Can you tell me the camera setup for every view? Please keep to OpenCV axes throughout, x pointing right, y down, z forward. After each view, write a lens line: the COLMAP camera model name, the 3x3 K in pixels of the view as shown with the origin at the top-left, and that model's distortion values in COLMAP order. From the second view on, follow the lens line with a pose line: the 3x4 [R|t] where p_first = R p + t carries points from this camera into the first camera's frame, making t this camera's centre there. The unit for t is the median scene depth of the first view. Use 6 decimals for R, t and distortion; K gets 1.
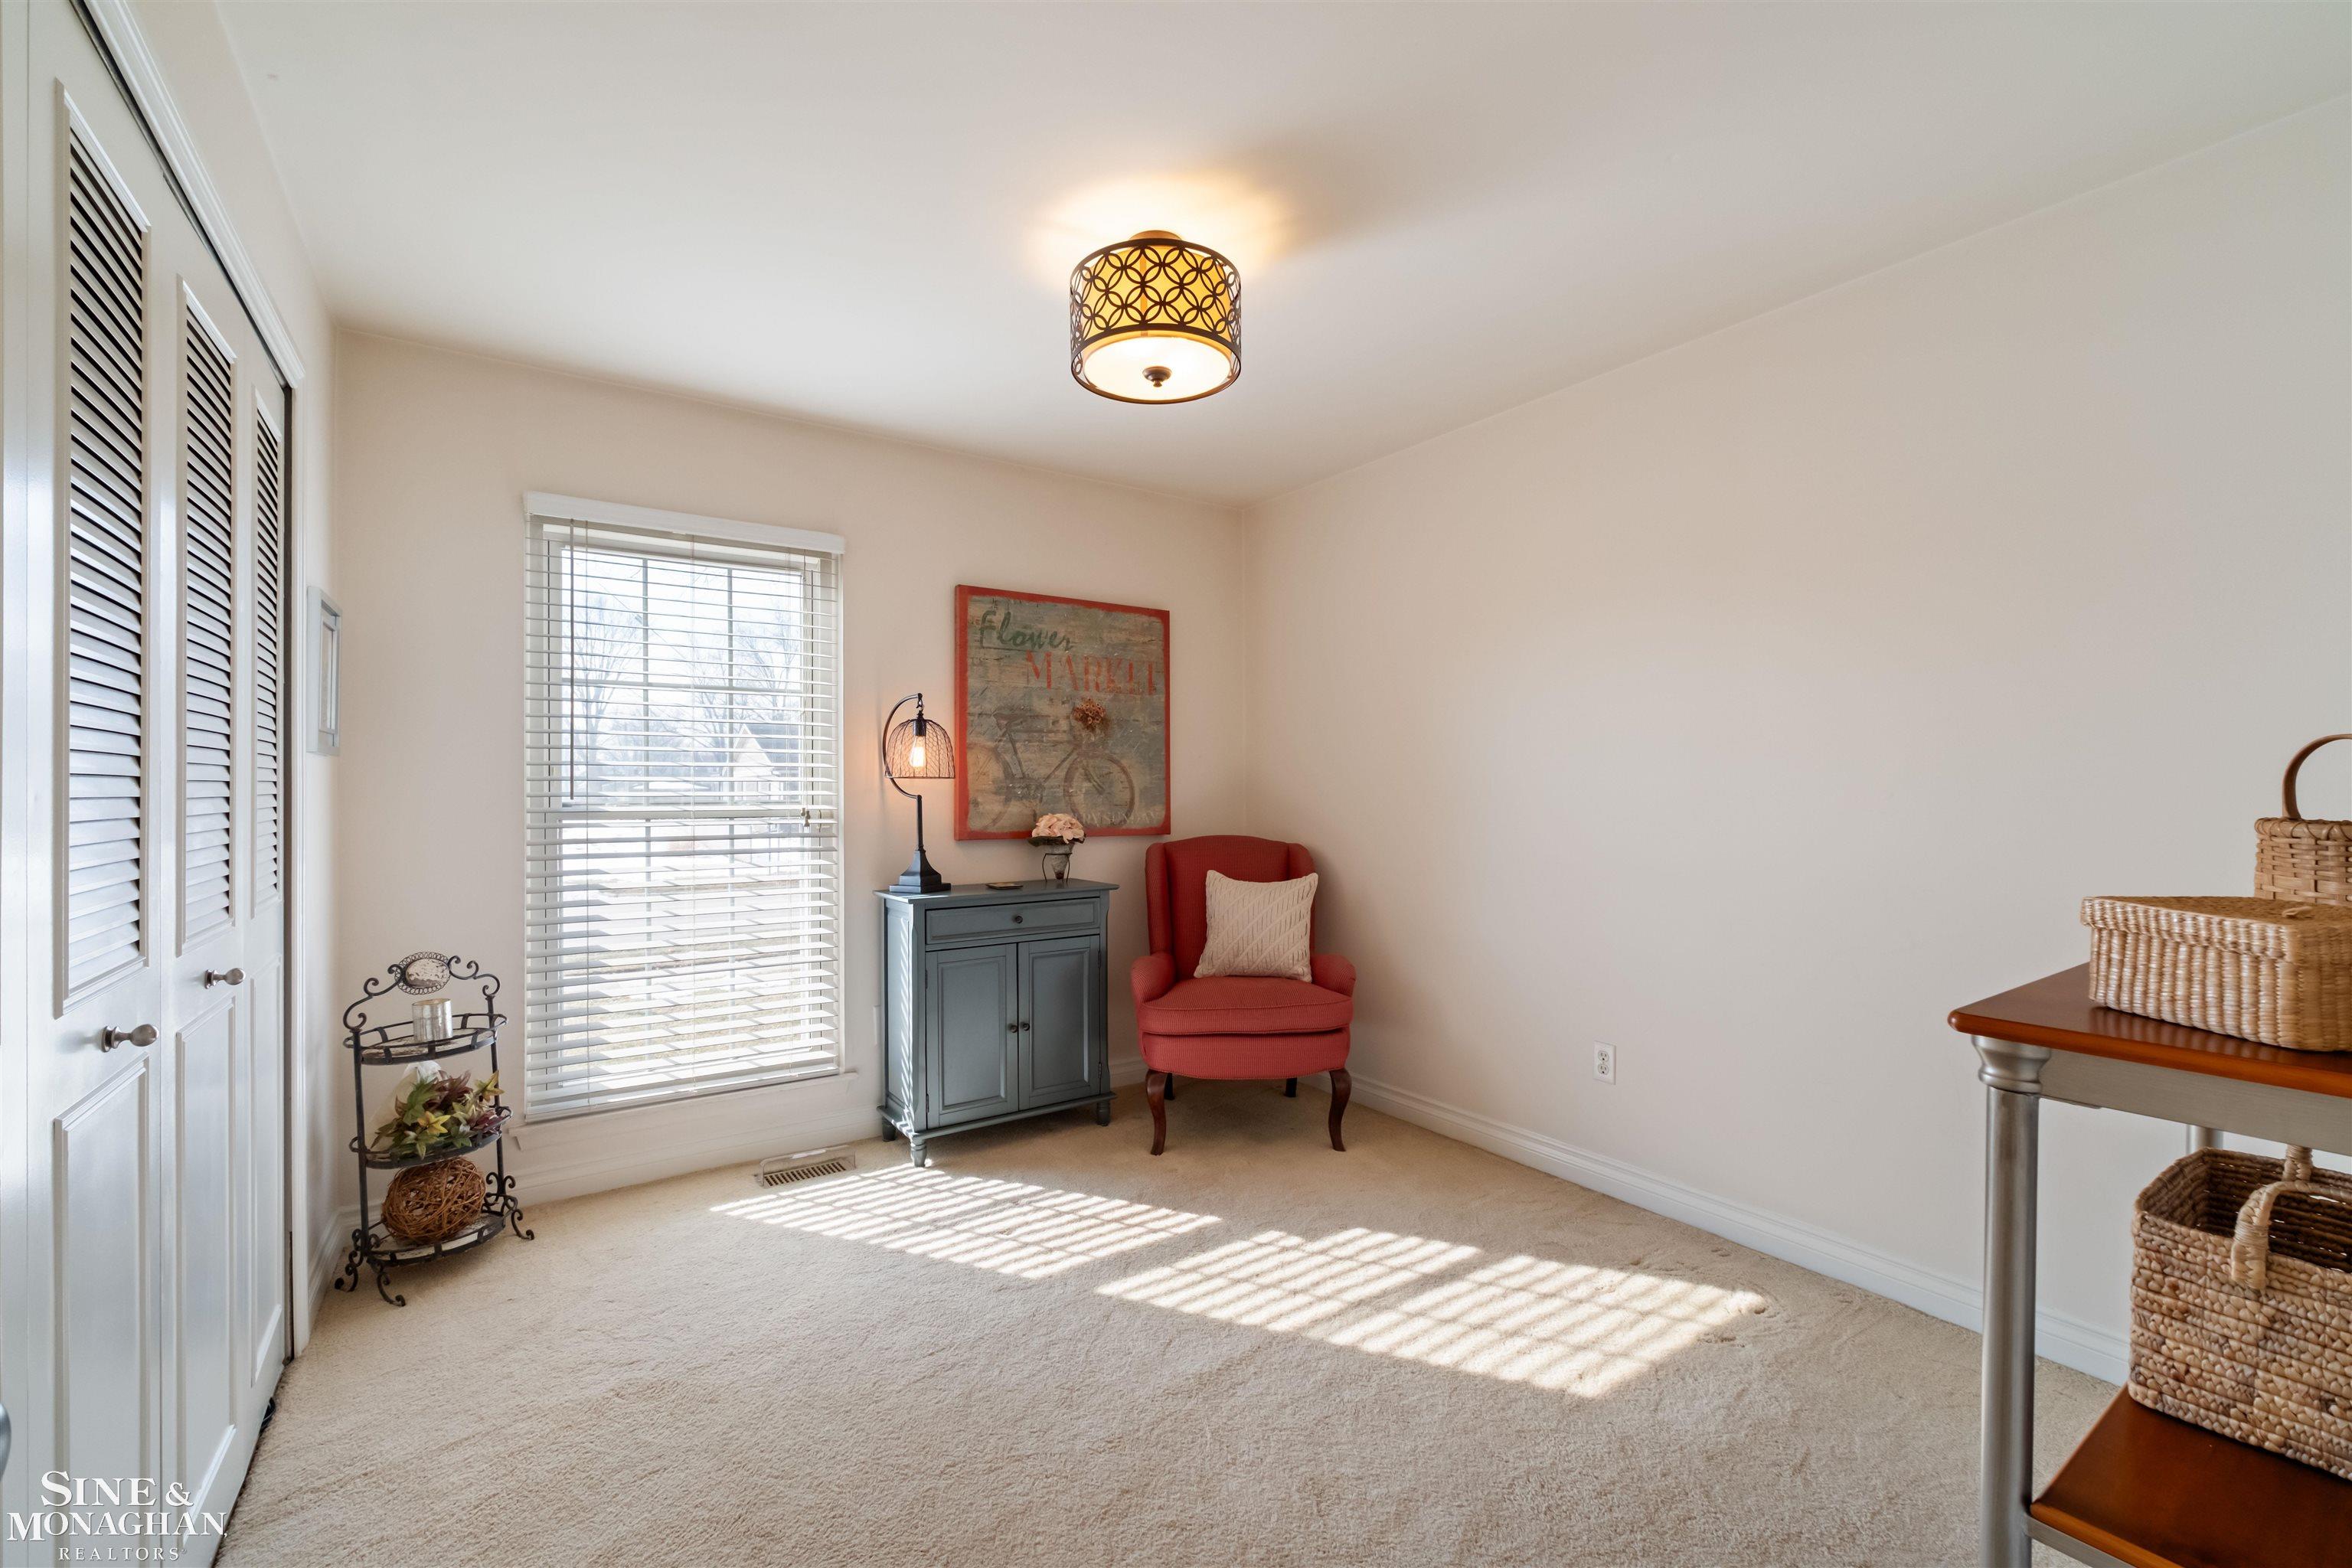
lens RADIAL K [[993.4, 0, 1178.4], [0, 993.4, 787.7], [0, 0, 1]] dist [-0.000771, -0.000172]
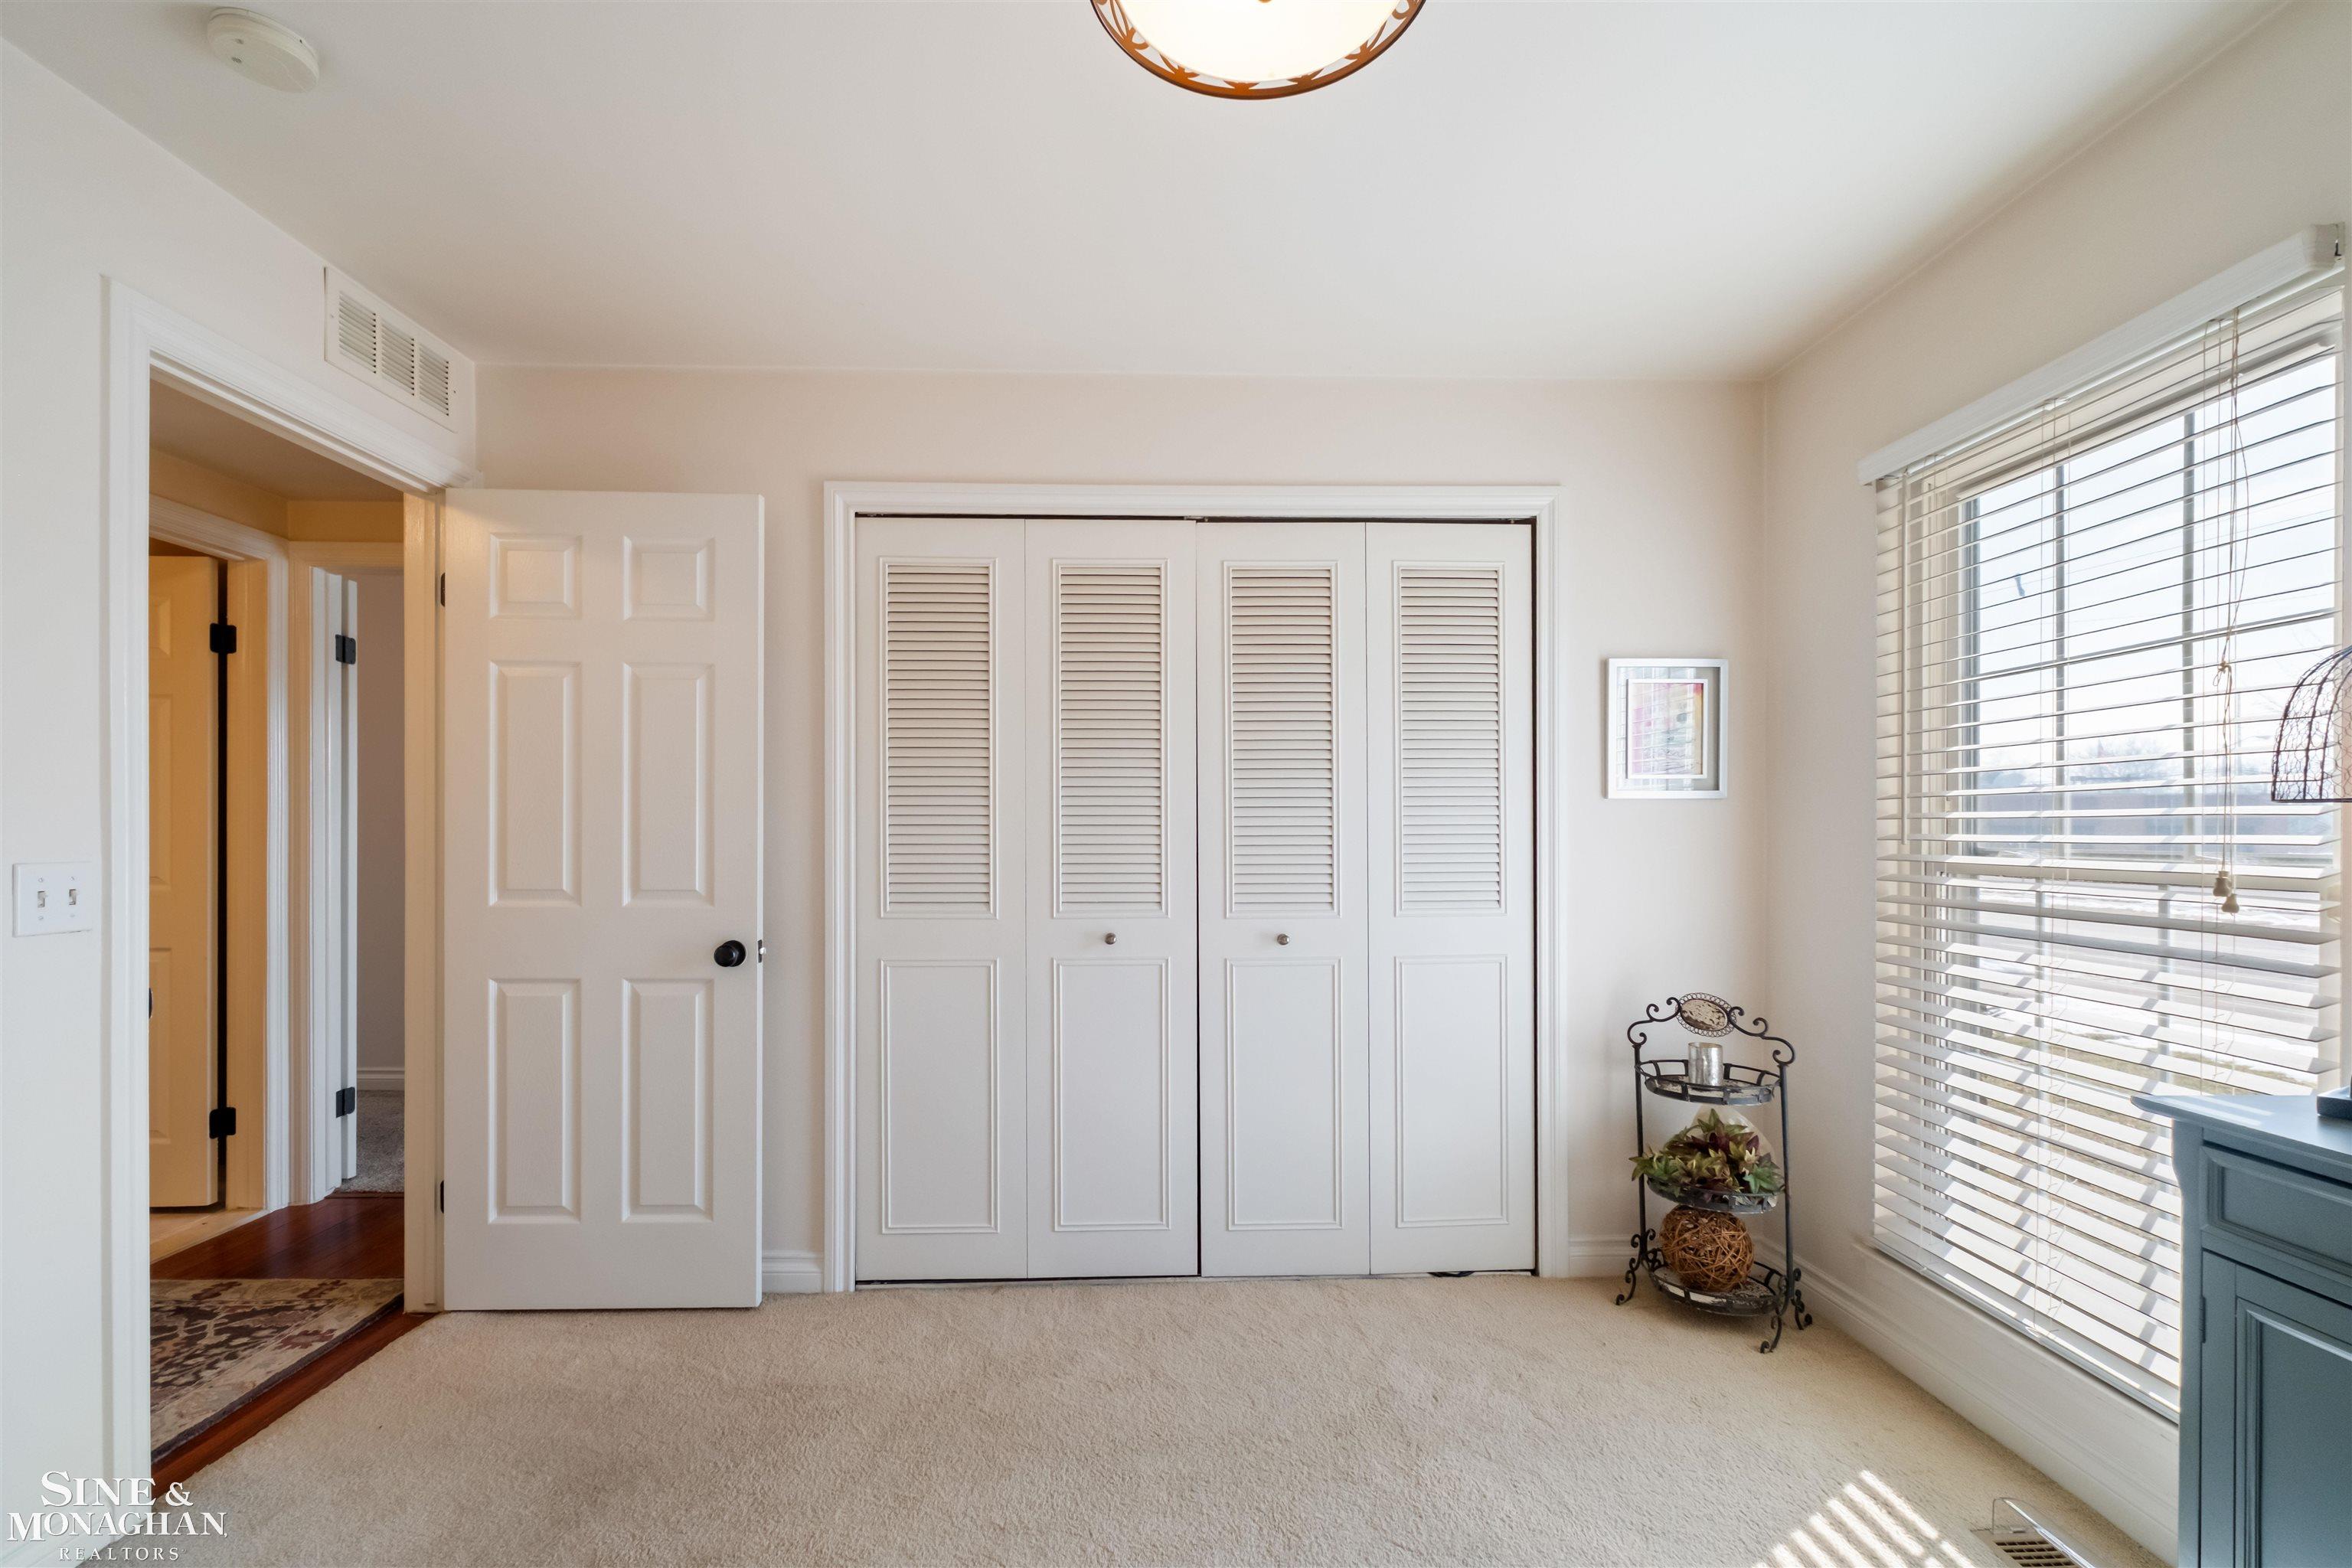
lens RADIAL K [[1024.8, 0, 1174.4], [0, 1024.8, 833.7], [0, 0, 1]] dist [-0.000045, -0.000018]
pose [[-0.550864, -0.000386, -0.834595, 0.387123], [-0.000497, 1.000000, -0.000134, 0.006637], [0.834595, 0.000341, -0.550864, 1.125898]]
